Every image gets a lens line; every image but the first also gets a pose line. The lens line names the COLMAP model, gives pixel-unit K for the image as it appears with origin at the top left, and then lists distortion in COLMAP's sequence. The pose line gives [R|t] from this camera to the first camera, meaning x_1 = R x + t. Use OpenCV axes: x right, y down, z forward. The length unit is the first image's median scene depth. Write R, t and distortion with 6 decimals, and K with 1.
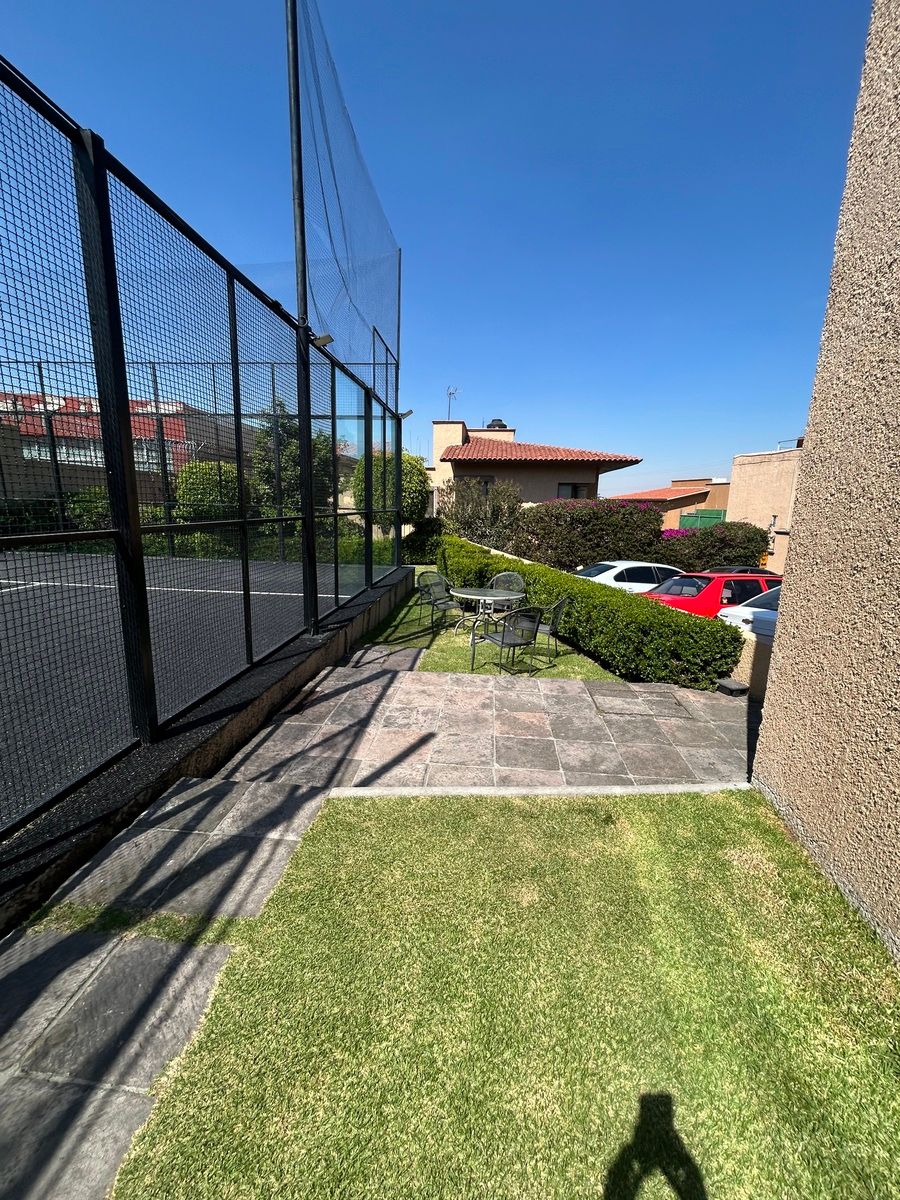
lens RADIAL K [[482.6, 0, 451.7], [0, 482.6, 597.8], [0, 0, 1]] dist [-0.000873, -0.000025]
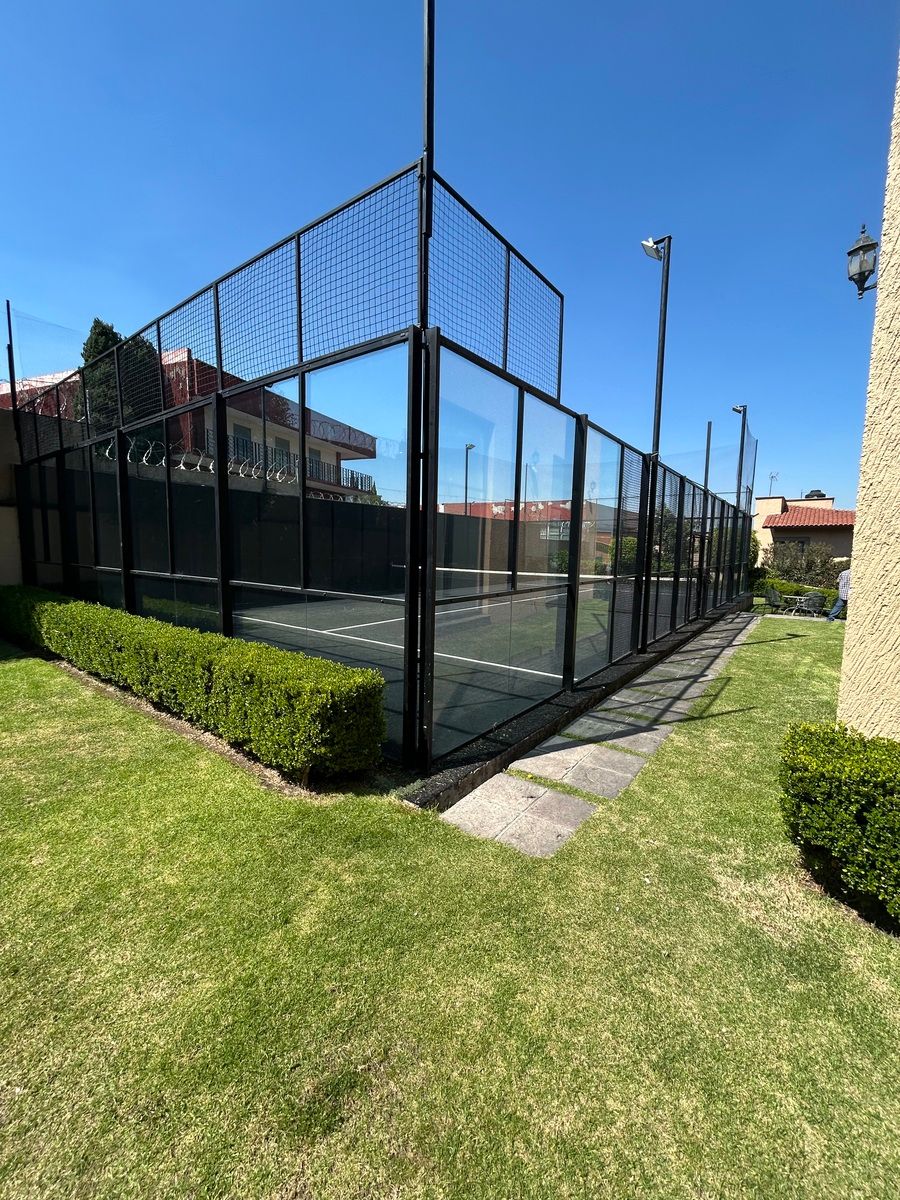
lens RADIAL K [[482.6, 0, 453.0], [0, 482.6, 601.5], [0, 0, 1]] dist [-0.000873, -0.000025]
pose [[0.850250, 0.043488, -0.524580, -0.040935], [-0.098414, 0.992142, -0.077264, 0.111889], [0.517097, 0.117320, 0.847848, -0.571319]]
